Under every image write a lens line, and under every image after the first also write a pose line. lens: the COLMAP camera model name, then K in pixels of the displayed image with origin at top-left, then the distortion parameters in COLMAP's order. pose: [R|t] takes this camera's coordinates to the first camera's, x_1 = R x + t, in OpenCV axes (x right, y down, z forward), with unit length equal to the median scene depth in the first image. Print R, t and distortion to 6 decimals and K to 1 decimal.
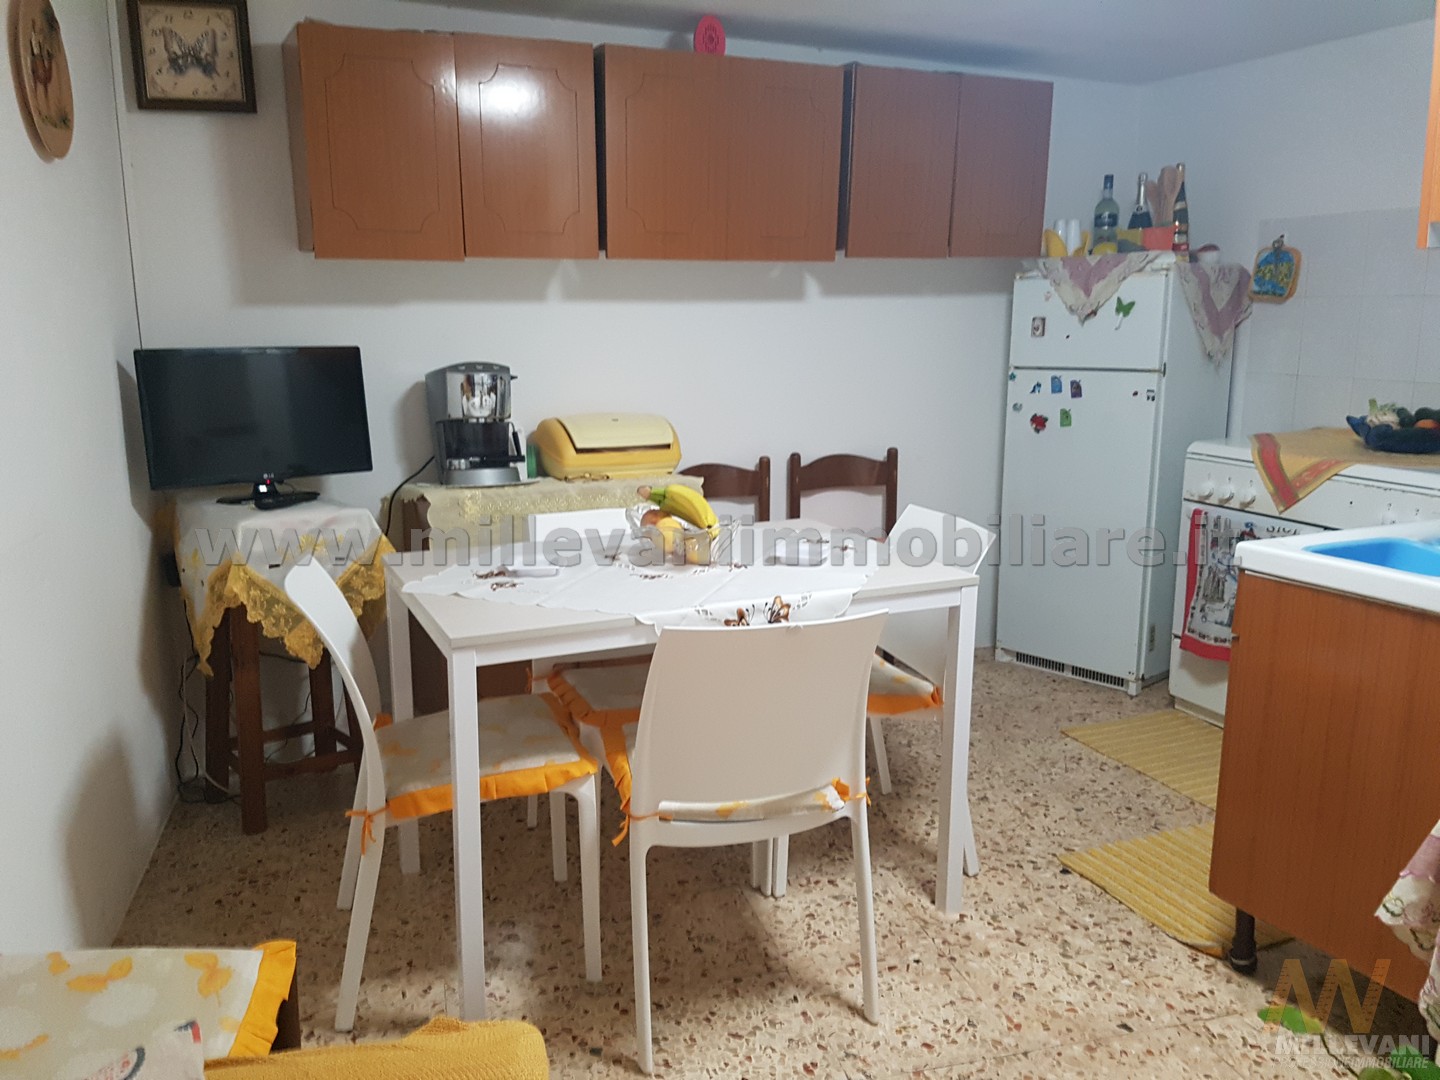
lens RADIAL K [[1102.3, 0, 718.4], [0, 1102.3, 558.6], [0, 0, 1]] dist [-0.003118, -0.090270]
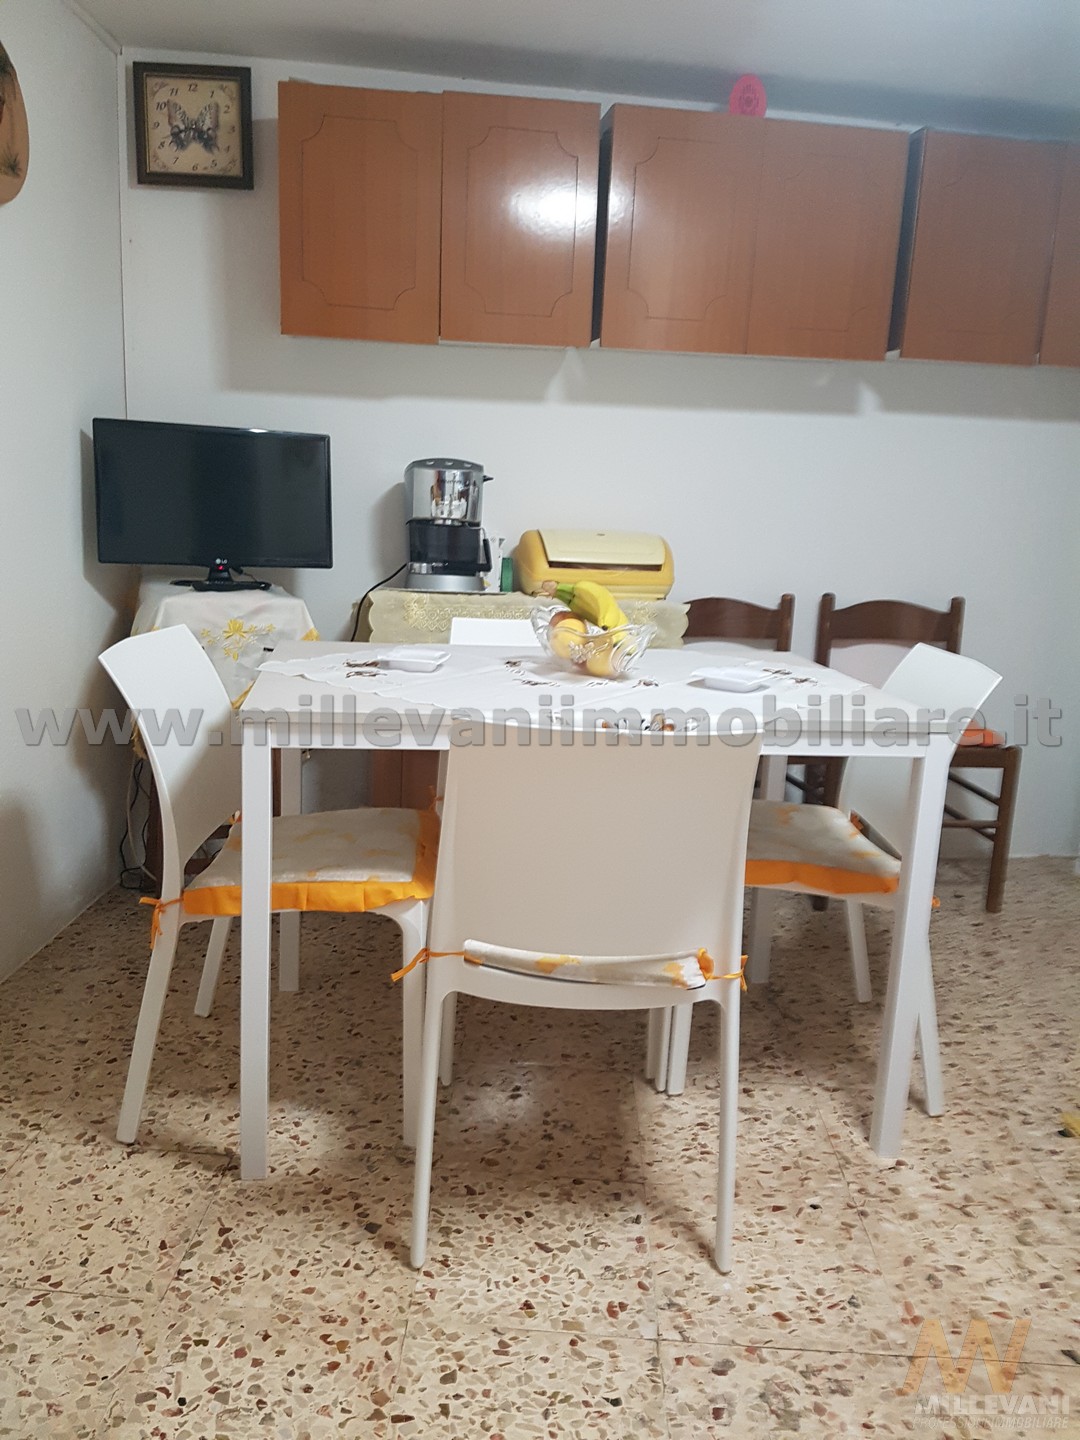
lens RADIAL K [[1113.3, 0, 540.0], [0, 1113.3, 720.0], [0, 0, 1]] dist [0.006836, -0.082984]
pose [[0.956624, 0.100238, -0.273537, 0.174340], [-0.105496, 0.994409, -0.004541, 0.047146], [0.271553, 0.033201, 0.961851, 0.178653]]
